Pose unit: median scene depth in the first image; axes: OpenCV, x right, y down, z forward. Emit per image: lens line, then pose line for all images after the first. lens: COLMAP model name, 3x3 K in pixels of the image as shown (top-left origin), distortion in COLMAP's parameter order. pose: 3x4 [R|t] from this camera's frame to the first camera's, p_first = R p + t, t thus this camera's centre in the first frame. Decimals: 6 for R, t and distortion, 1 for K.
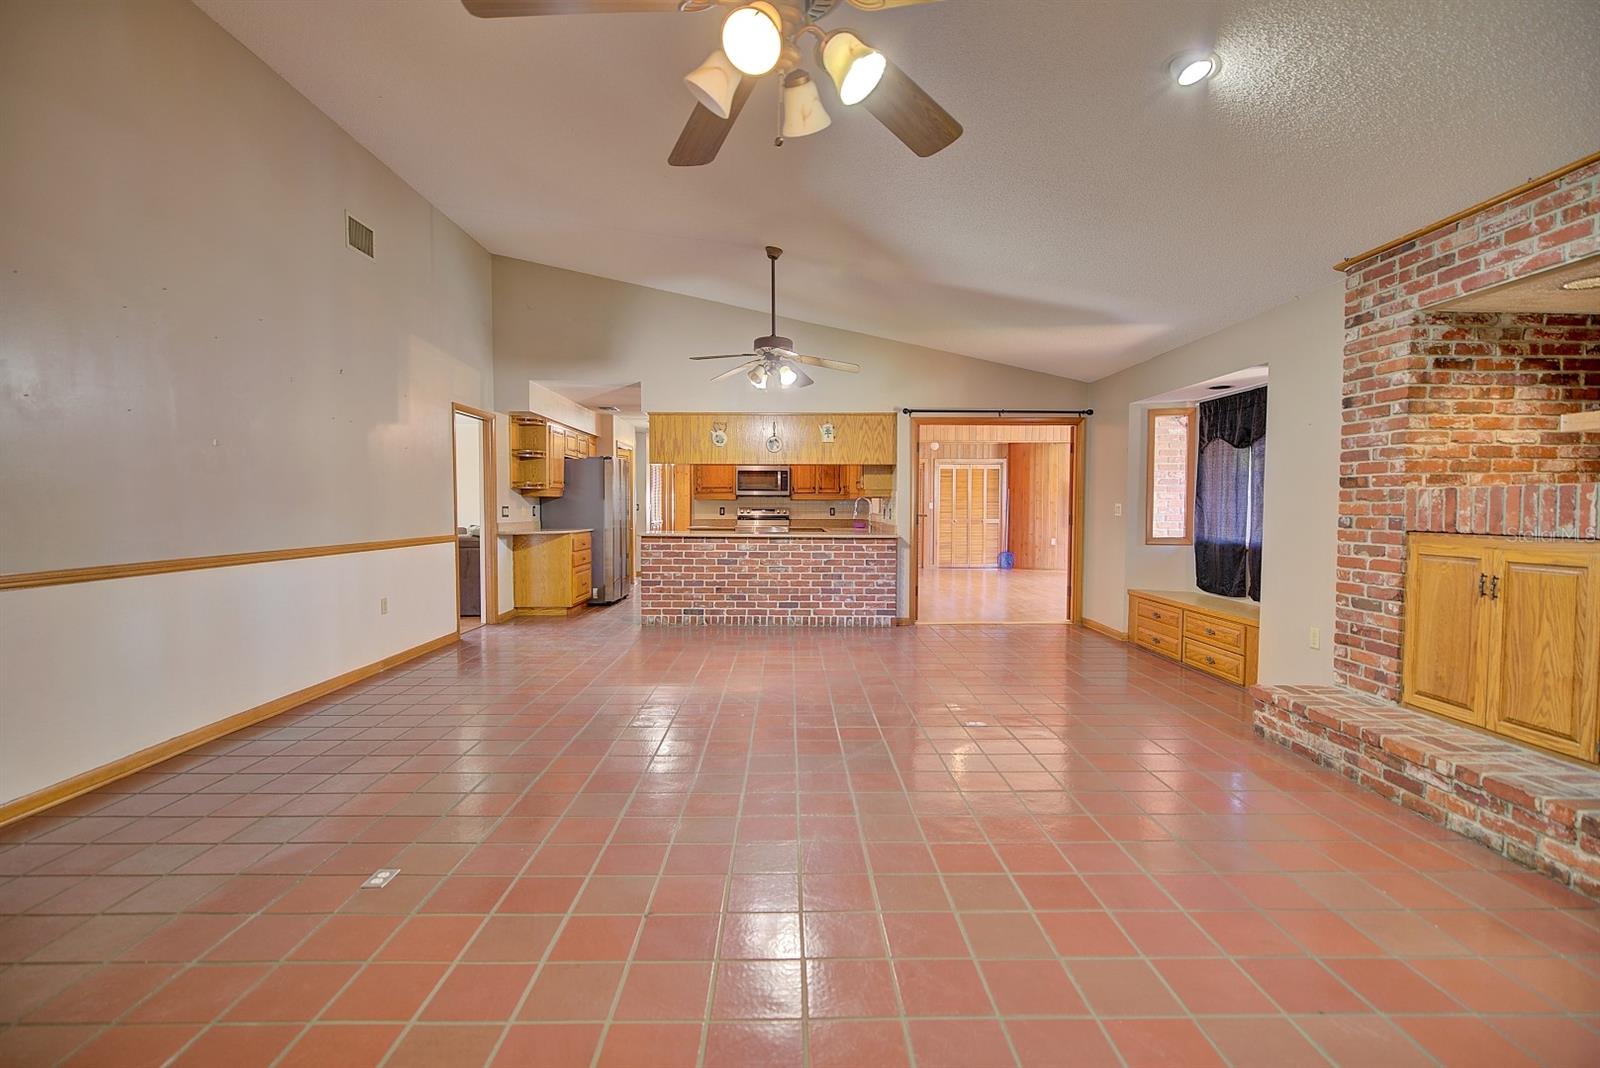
lens RADIAL K [[727.8, 0, 805.0], [0, 727.8, 536.7], [0, 0, 1]] dist [-0.001817, -0.002055]
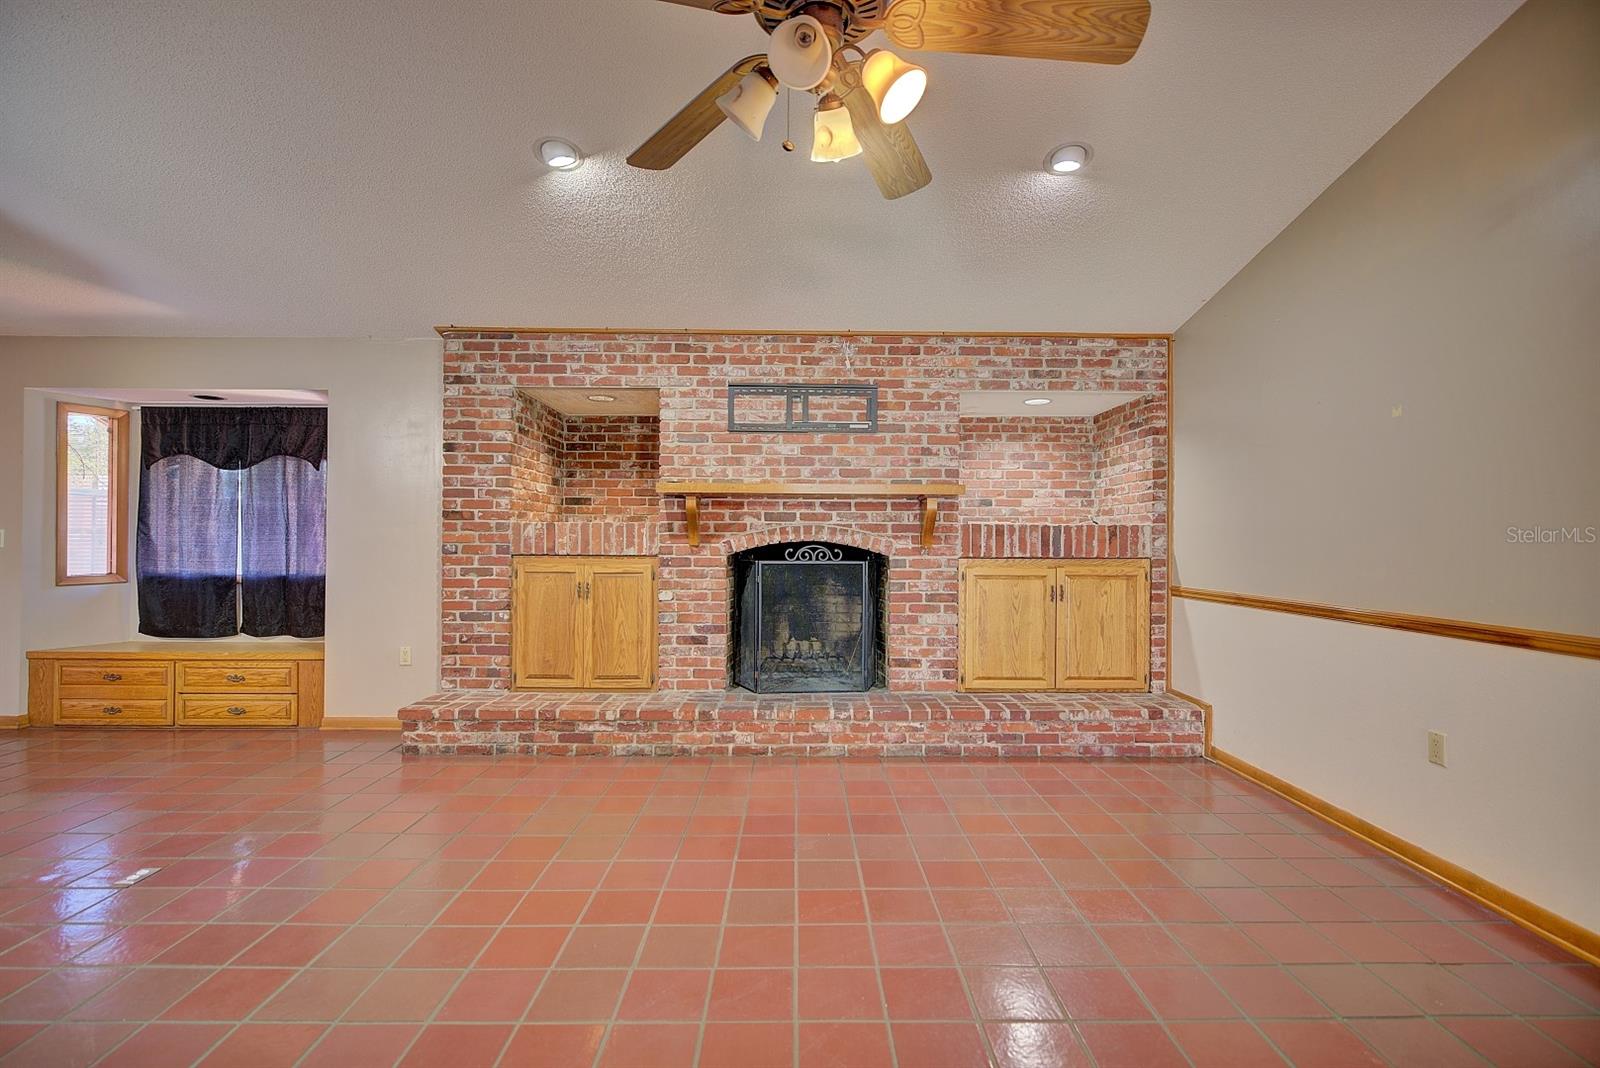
lens RADIAL K [[727.8, 0, 798.7], [0, 727.8, 535.4], [0, 0, 1]] dist [-0.001817, -0.002055]
pose [[0.009562, 0.001270, 0.999953, -0.220675], [0.036114, 0.999346, -0.001615, -0.010460], [-0.999302, 0.036127, 0.009510, 0.226818]]
